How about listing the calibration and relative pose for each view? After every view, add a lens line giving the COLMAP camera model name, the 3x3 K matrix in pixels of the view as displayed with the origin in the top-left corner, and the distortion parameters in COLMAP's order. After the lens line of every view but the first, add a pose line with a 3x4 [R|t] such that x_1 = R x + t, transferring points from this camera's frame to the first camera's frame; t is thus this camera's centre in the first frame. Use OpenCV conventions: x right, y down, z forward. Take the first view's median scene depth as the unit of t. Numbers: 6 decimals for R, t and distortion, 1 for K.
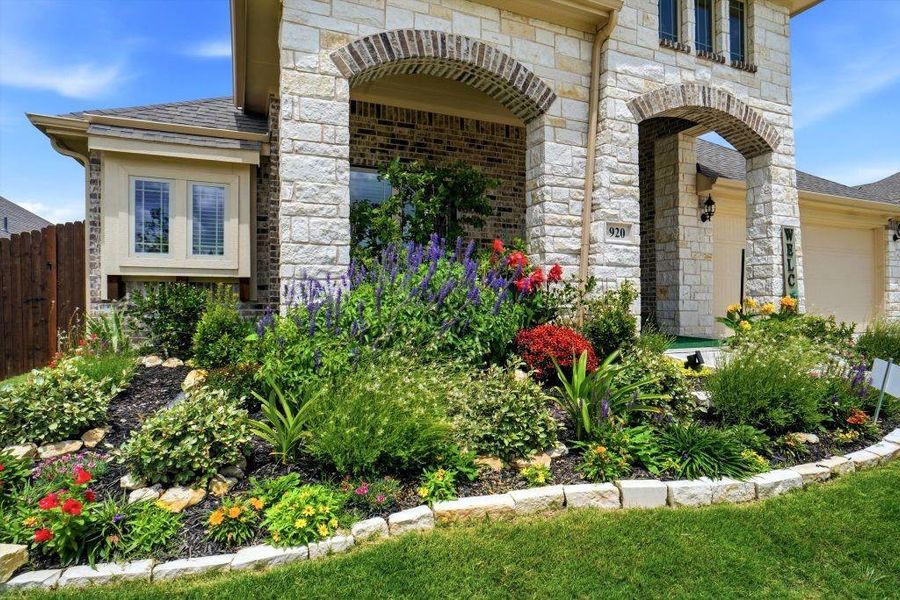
lens RADIAL K [[484.5, 0, 459.5], [0, 484.5, 296.0], [0, 0, 1]] dist [-0.076824, 0.049178]
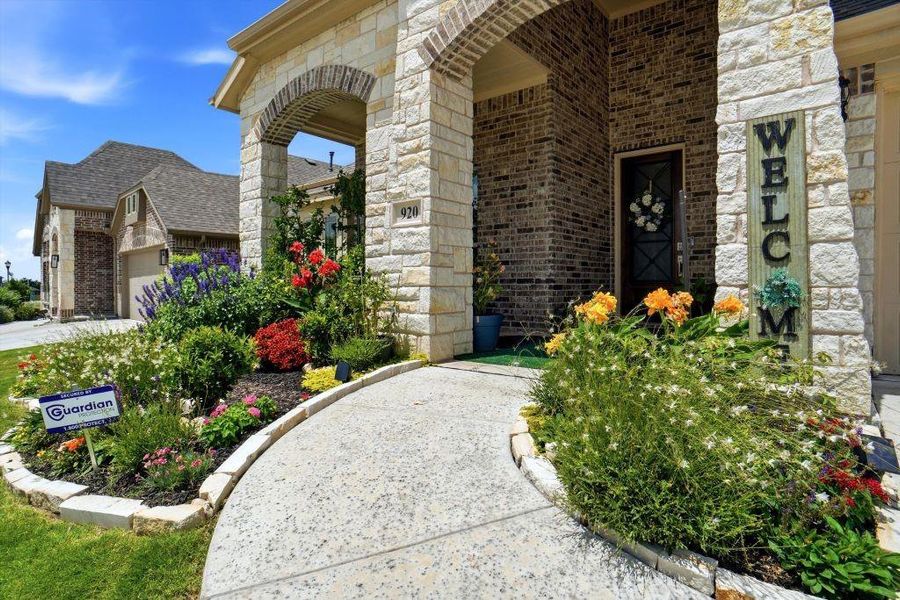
lens RADIAL K [[484.5, 0, 459.5], [0, 484.5, 296.0], [0, 0, 1]] dist [-0.076824, 0.049178]
pose [[0.485988, 0.010119, -0.873907, 1.092495], [0.011147, 0.999780, 0.017776, -0.001914], [0.873895, -0.018380, 0.485768, 0.661366]]
